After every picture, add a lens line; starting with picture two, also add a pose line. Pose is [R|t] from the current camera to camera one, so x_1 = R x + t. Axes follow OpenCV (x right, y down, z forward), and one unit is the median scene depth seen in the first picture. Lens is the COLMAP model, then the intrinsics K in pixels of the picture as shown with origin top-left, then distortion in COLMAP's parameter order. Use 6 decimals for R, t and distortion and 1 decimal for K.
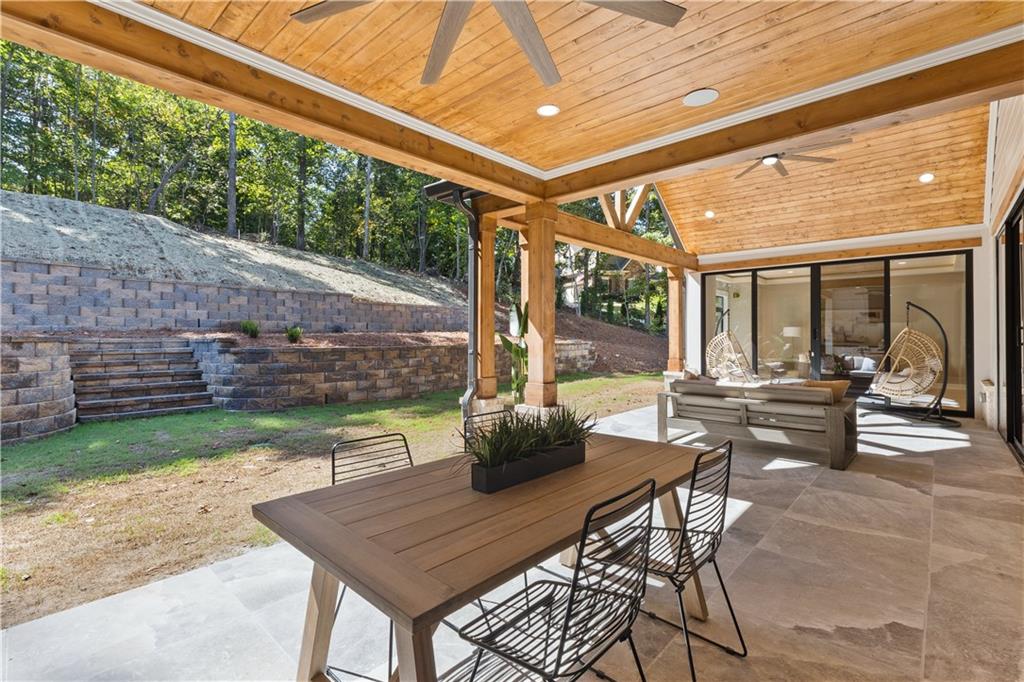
lens RADIAL K [[465.4, 0, 510.7], [0, 465.4, 330.1], [0, 0, 1]] dist [0.002642, -0.000794]
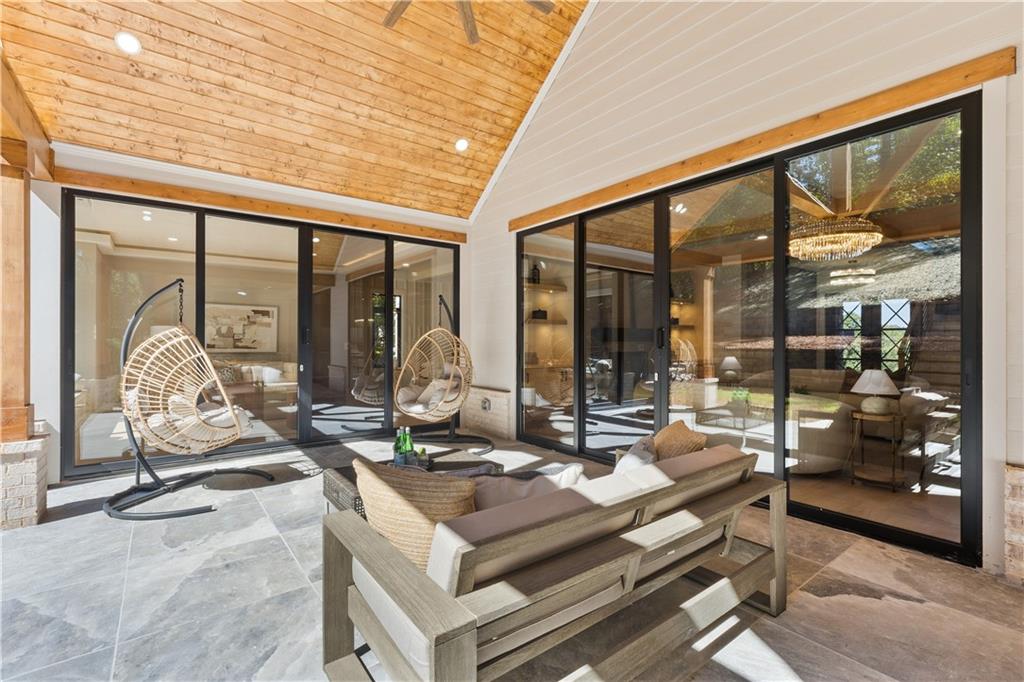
lens RADIAL K [[456.6, 0, 500.3], [0, 456.6, 339.4], [0, 0, 1]] dist [0.000727, 0.000168]
pose [[0.185745, 0.001432, 0.982597, 0.105044], [-0.010863, 0.999941, 0.000596, 0.011317], [-0.982538, -0.010785, 0.185749, 0.689907]]
